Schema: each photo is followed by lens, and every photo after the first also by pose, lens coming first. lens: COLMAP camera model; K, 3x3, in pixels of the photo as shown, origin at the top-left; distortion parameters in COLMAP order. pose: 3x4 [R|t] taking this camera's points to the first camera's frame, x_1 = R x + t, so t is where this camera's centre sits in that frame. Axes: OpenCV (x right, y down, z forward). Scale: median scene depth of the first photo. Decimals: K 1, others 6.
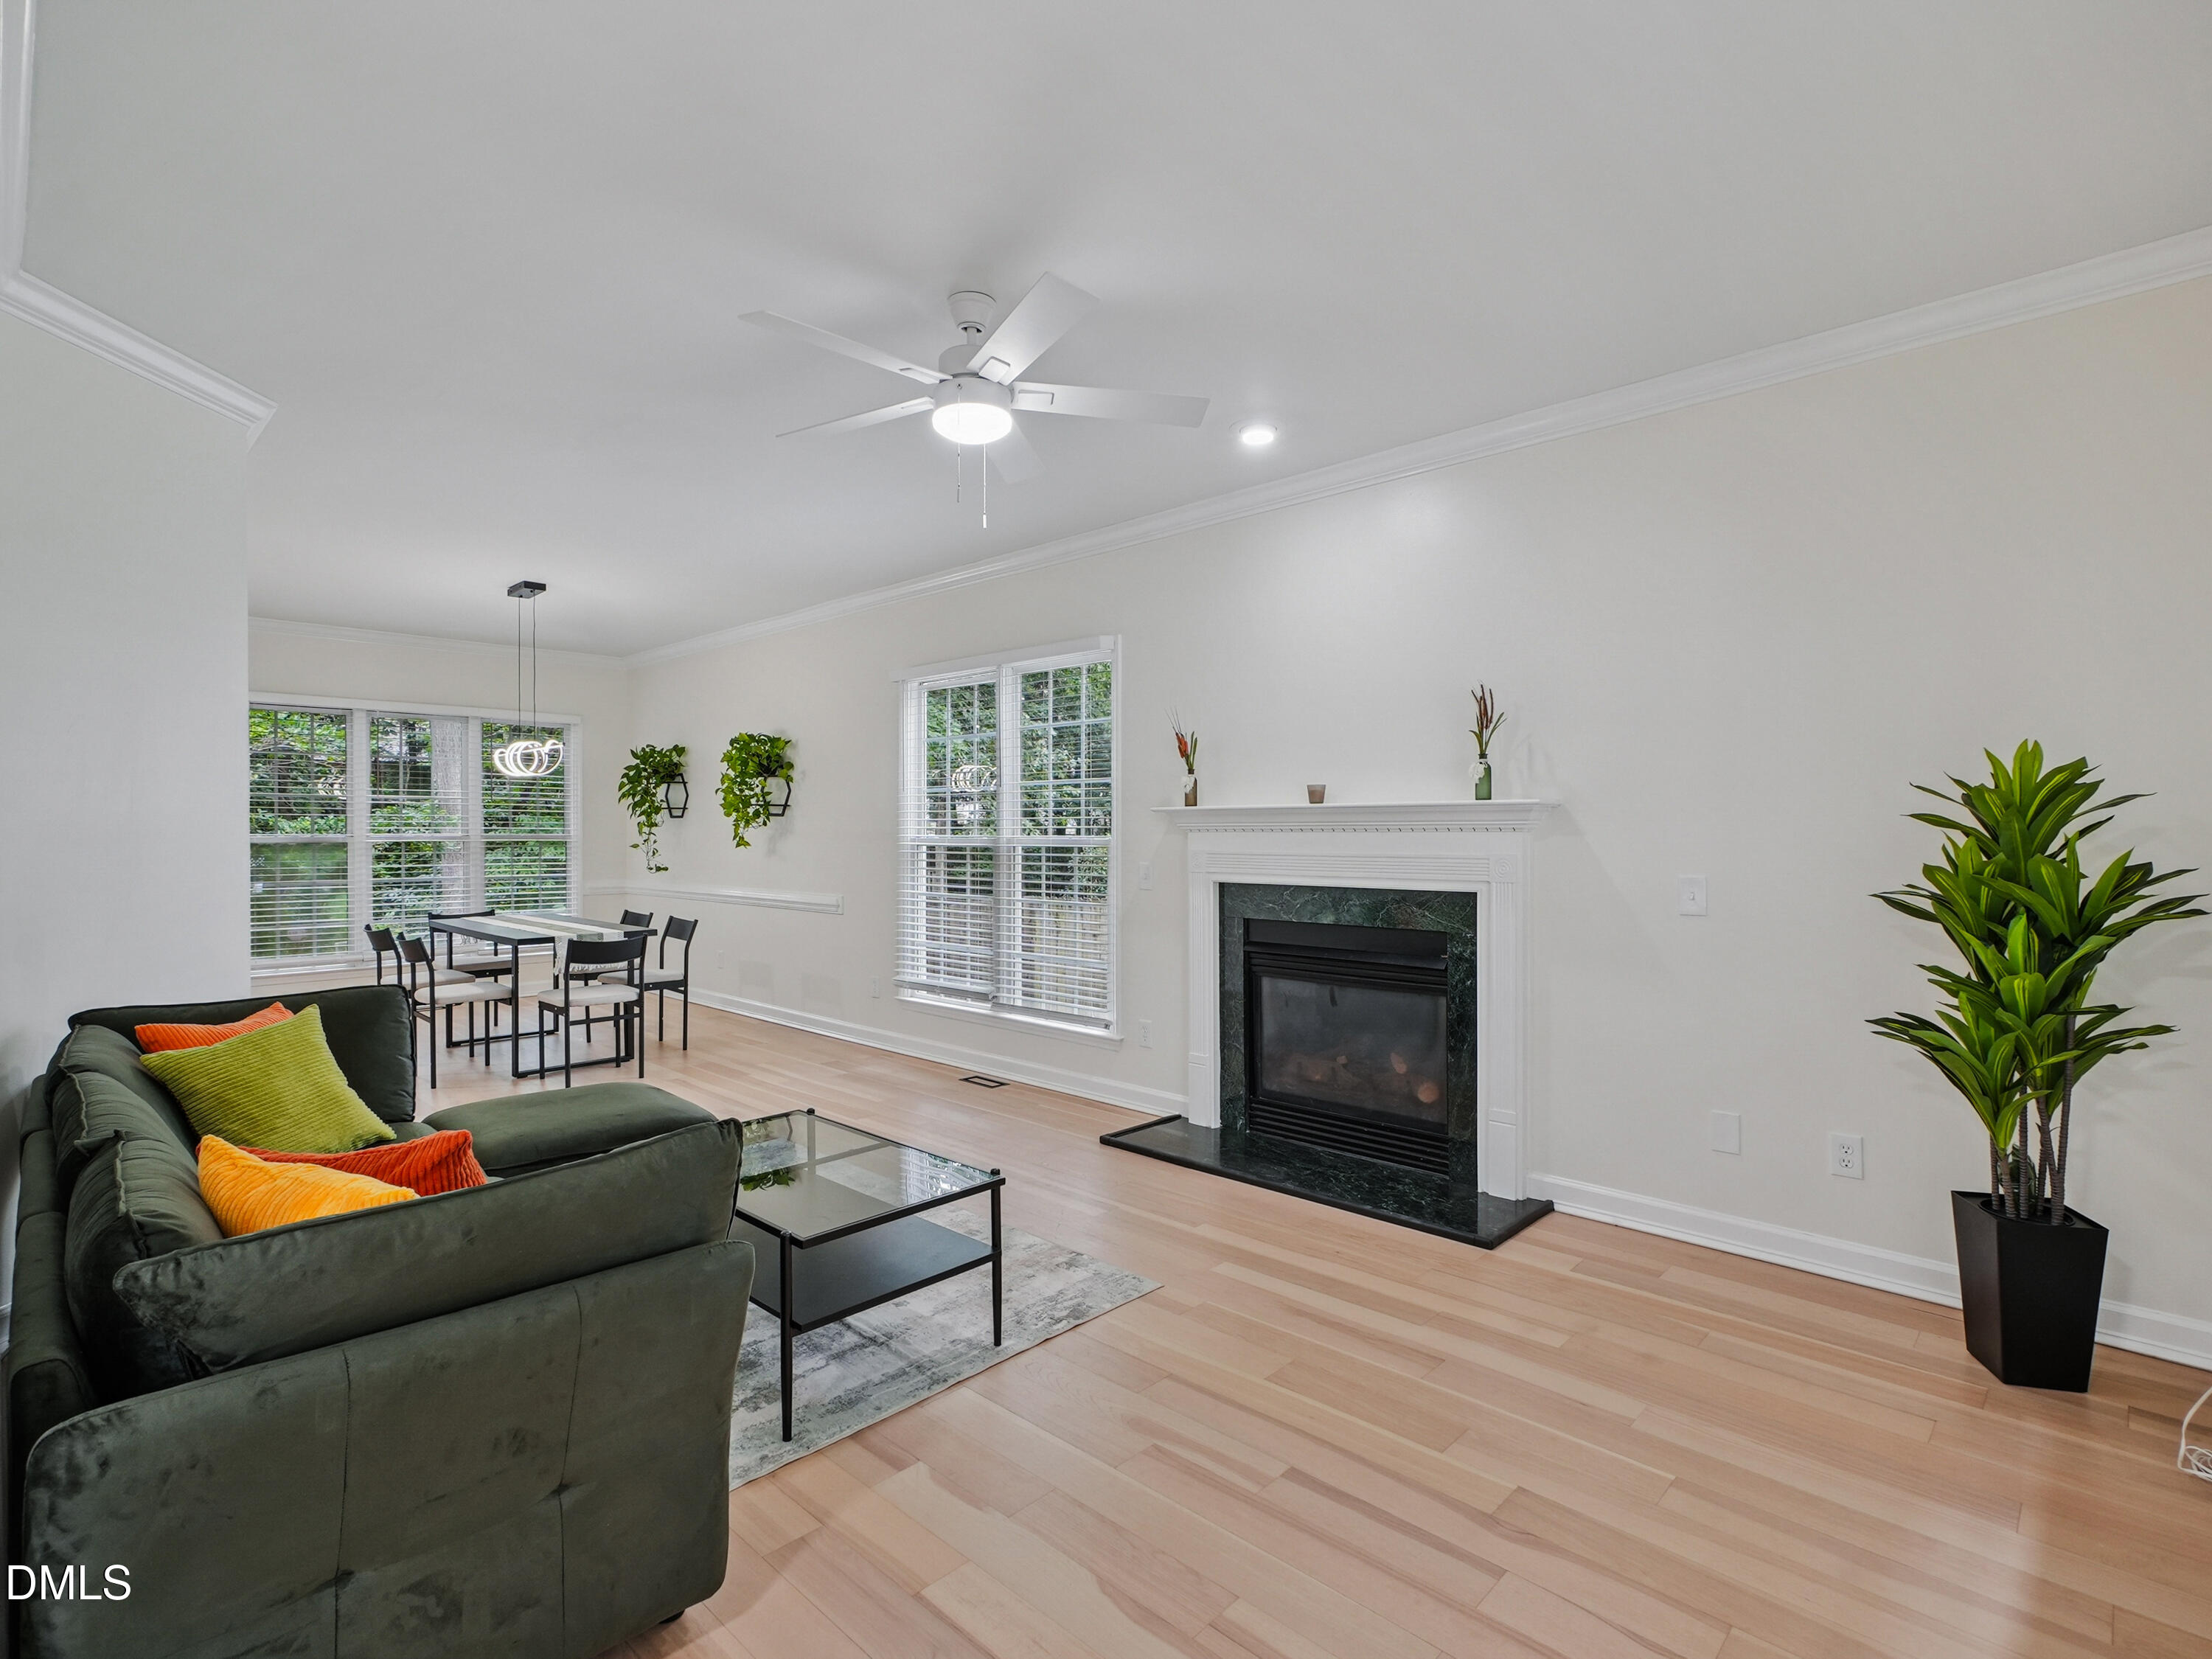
lens RADIAL K [[1094.9, 0, 1112.8], [0, 1094.9, 836.4], [0, 0, 1]] dist [-0.006551, 0.004175]
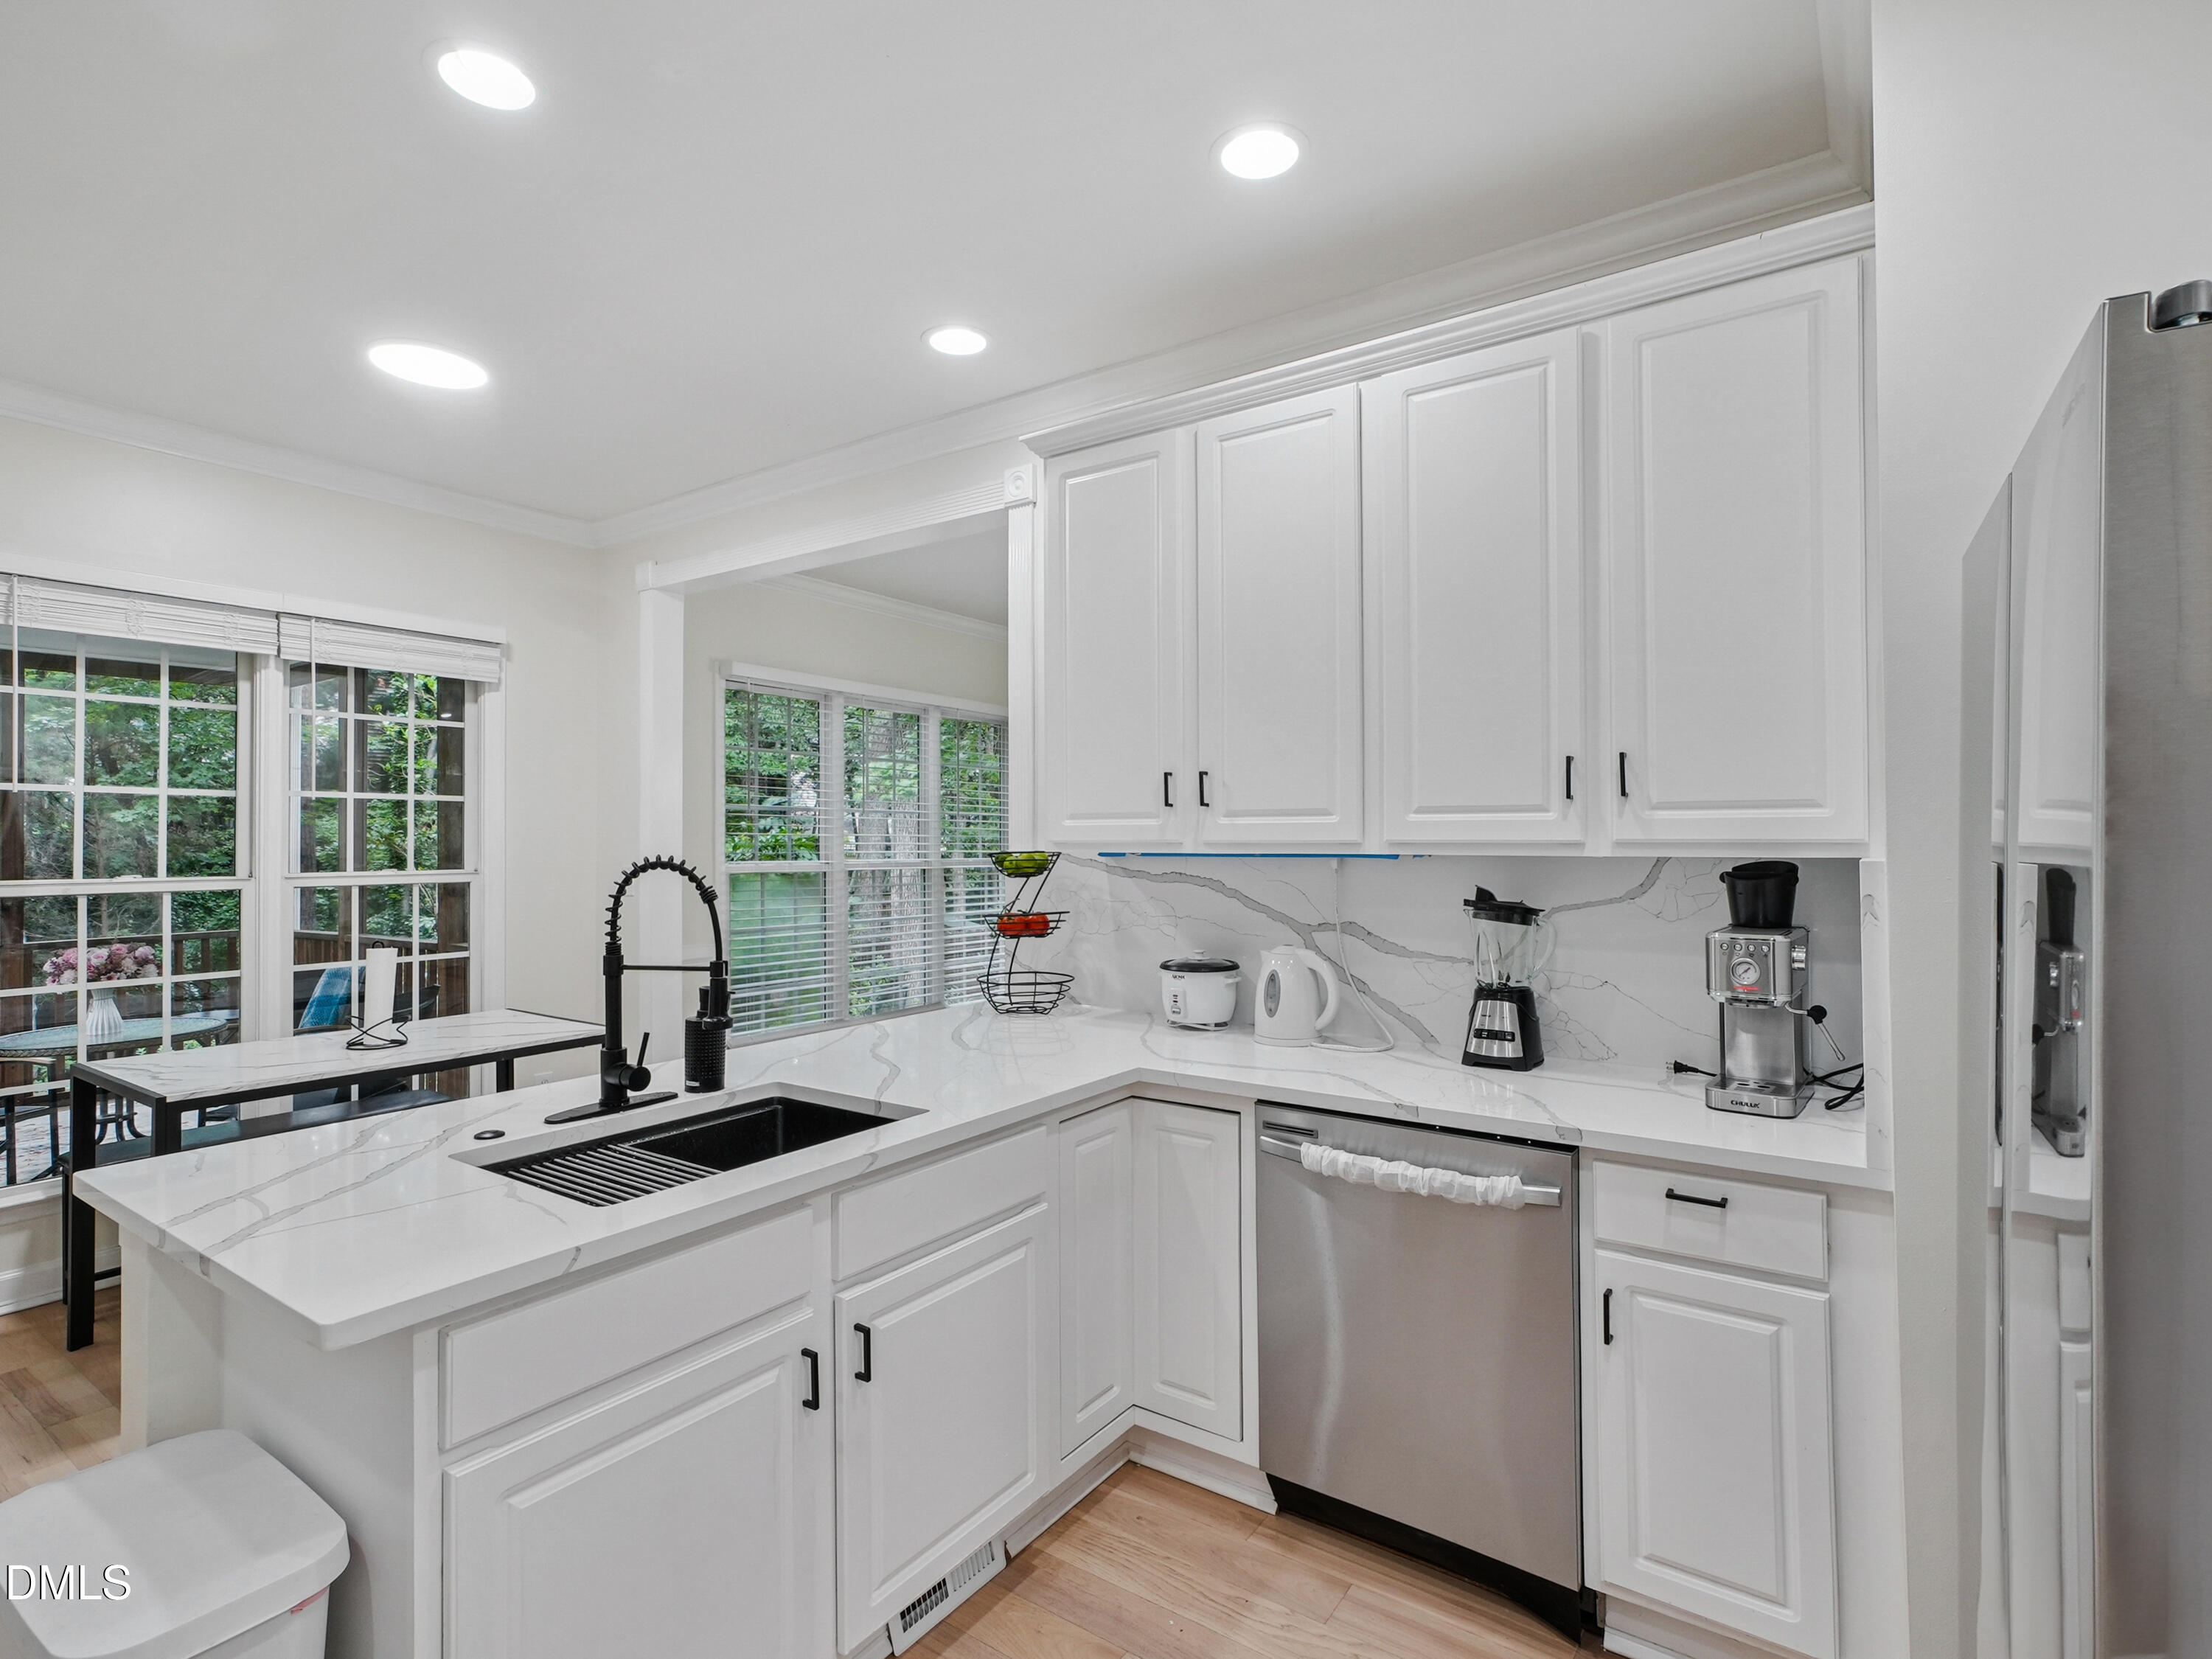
lens RADIAL K [[1094.9, 0, 1092.2], [0, 1094.9, 833.8], [0, 0, 1]] dist [-0.006551, 0.004175]
pose [[0.989456, 0.001691, 0.144821, -1.334445], [-0.000035, 0.999935, -0.011438, -0.025559], [-0.144831, 0.011312, 0.989392, 0.502142]]
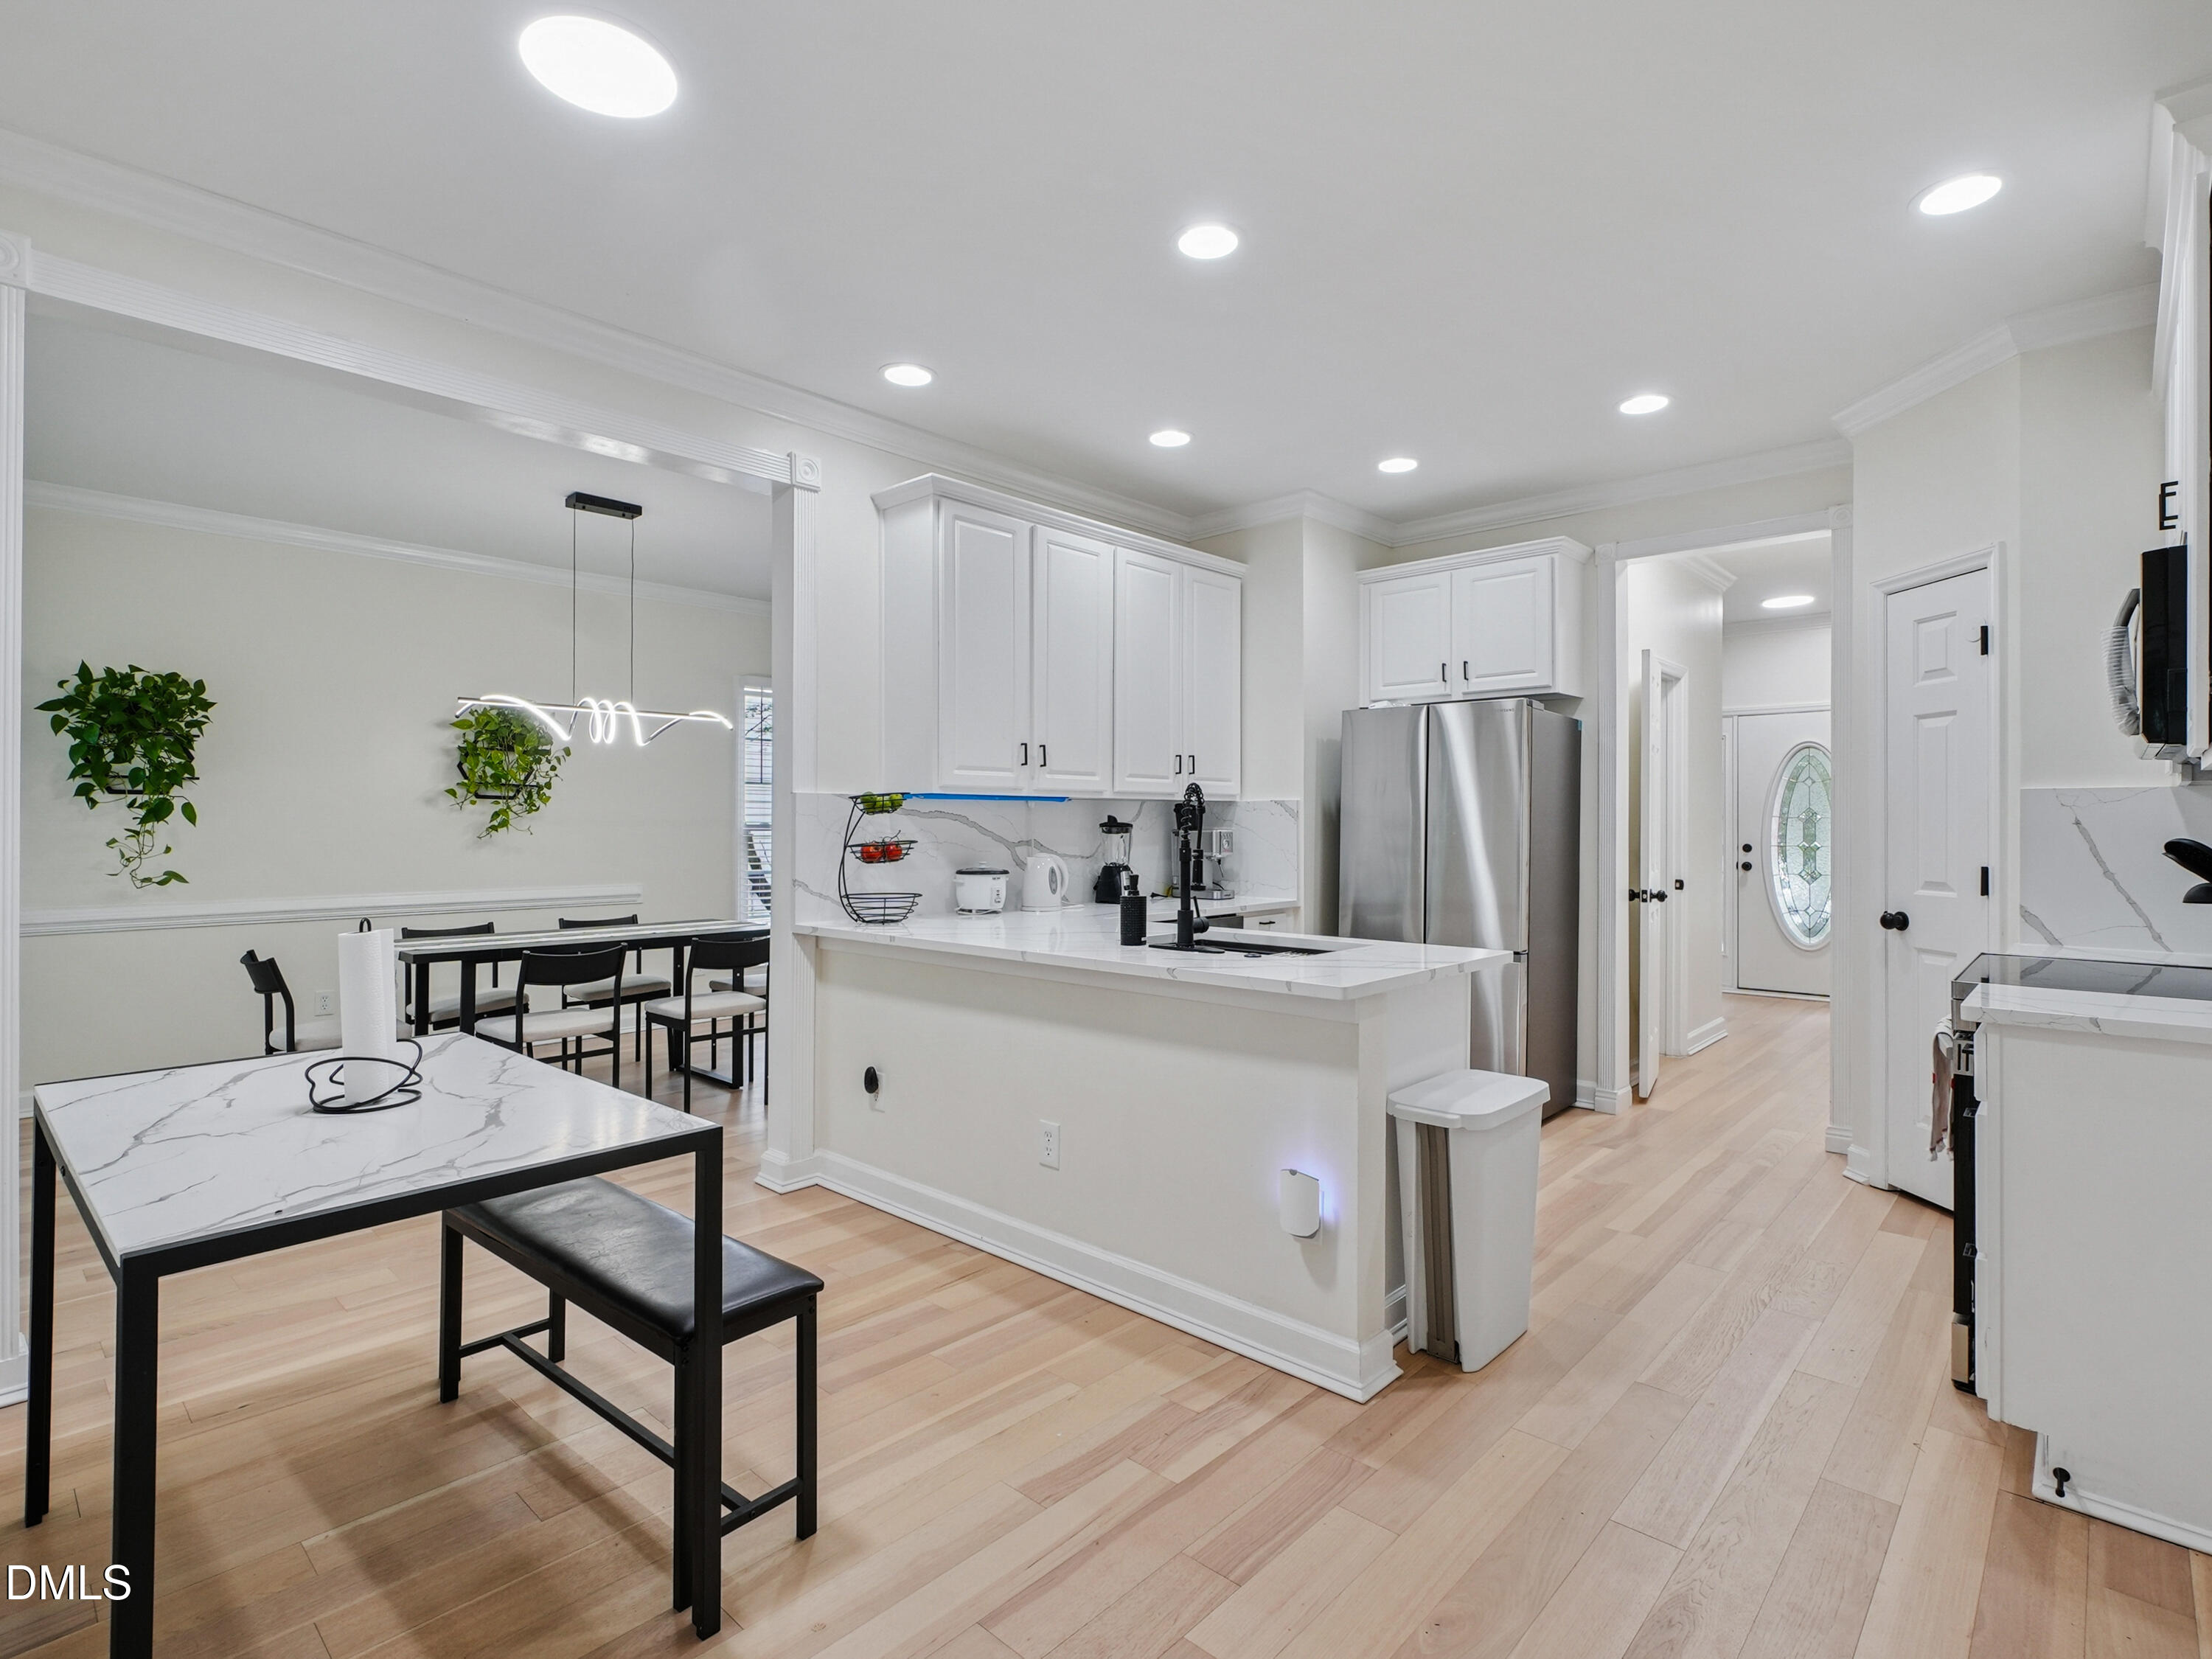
lens RADIAL K [[1094.9, 0, 1100.3], [0, 1094.9, 819.5], [0, 0, 1]] dist [-0.006551, 0.004175]
pose [[-0.012679, 0.006697, 0.999897, -2.293658], [0.007269, 0.999952, -0.006605, 0.011463], [-0.999893, 0.007184, -0.012727, 1.142866]]
